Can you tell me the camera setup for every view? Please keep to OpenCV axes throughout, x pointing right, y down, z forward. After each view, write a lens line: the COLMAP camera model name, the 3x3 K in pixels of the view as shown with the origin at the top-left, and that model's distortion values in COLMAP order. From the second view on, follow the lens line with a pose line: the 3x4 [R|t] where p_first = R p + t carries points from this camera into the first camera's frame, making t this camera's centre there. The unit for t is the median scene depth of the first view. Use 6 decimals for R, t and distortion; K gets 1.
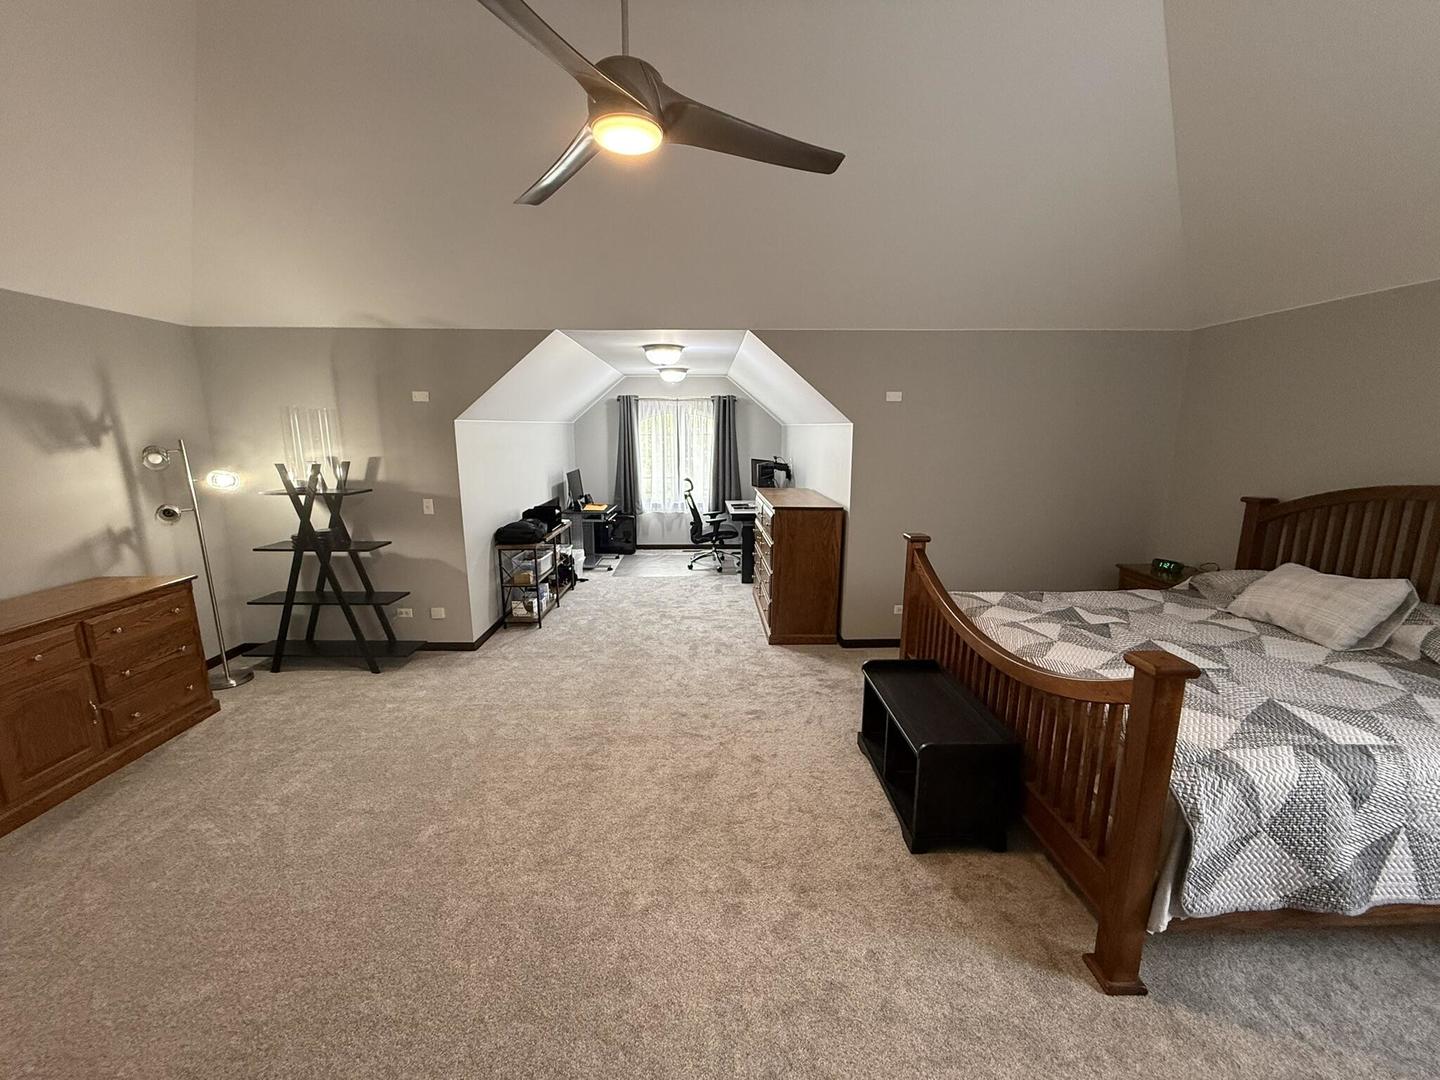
lens RADIAL K [[575.4, 0, 719.6], [0, 575.4, 538.8], [0, 0, 1]] dist [-0.000165, -0.000564]
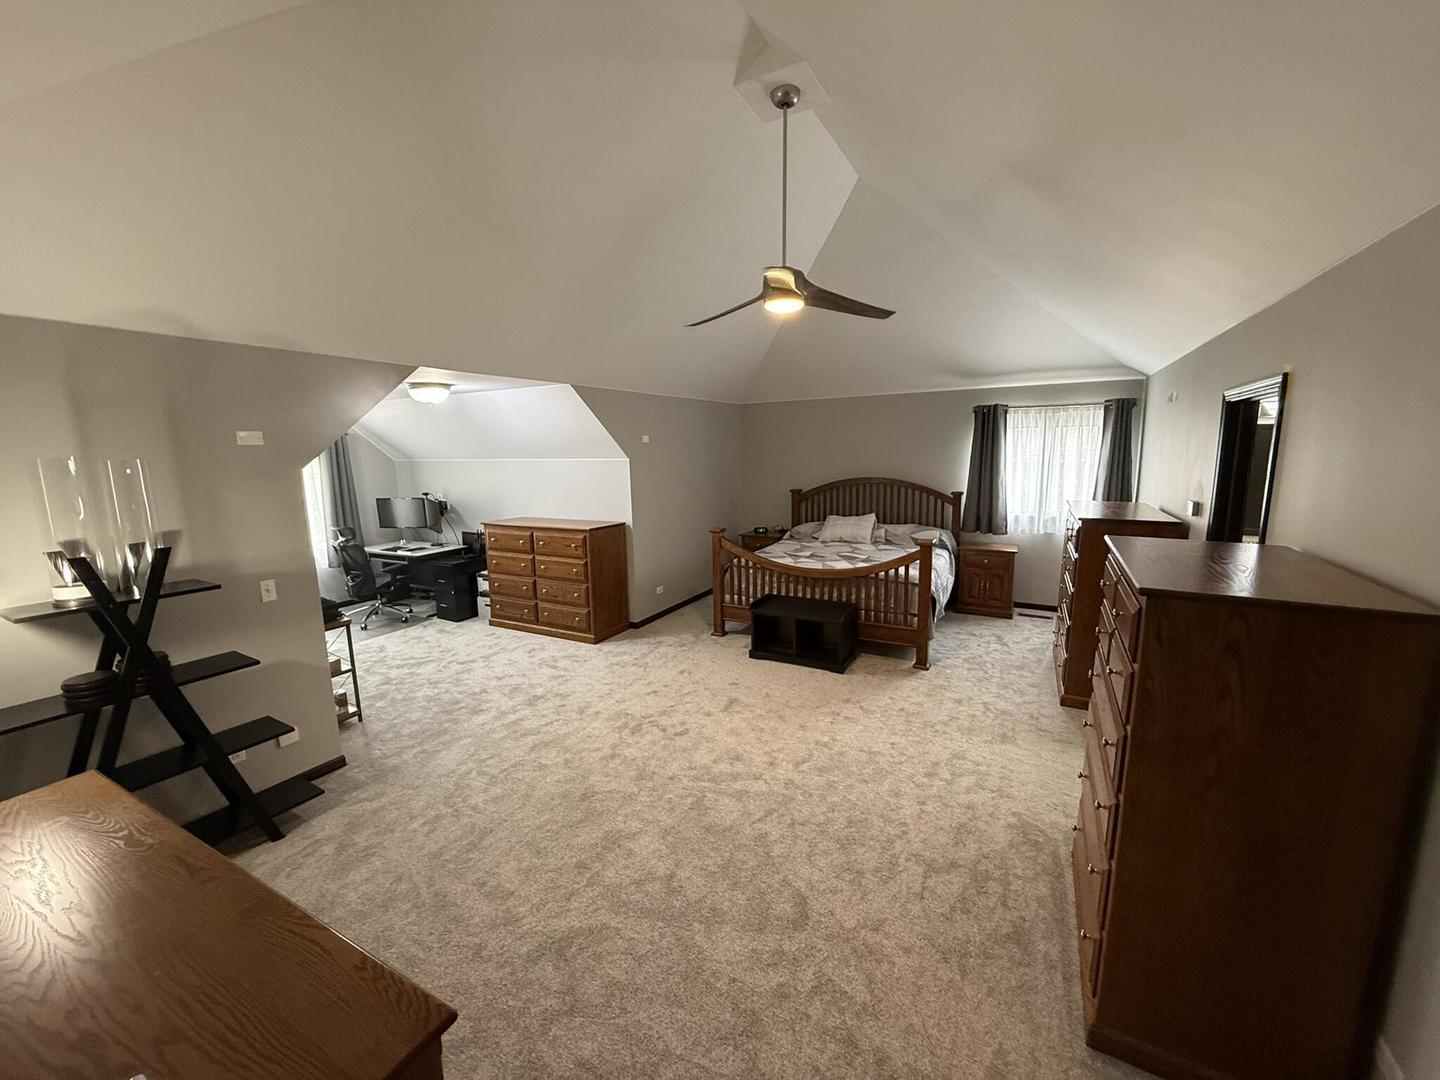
lens RADIAL K [[575.4, 0, 723.1], [0, 575.4, 541.7], [0, 0, 1]] dist [-0.000165, -0.000564]
pose [[0.499974, -0.150249, 0.852907, -0.824460], [0.181831, 0.981096, 0.066242, -0.059805], [-0.846737, 0.121966, 0.517843, 0.144397]]
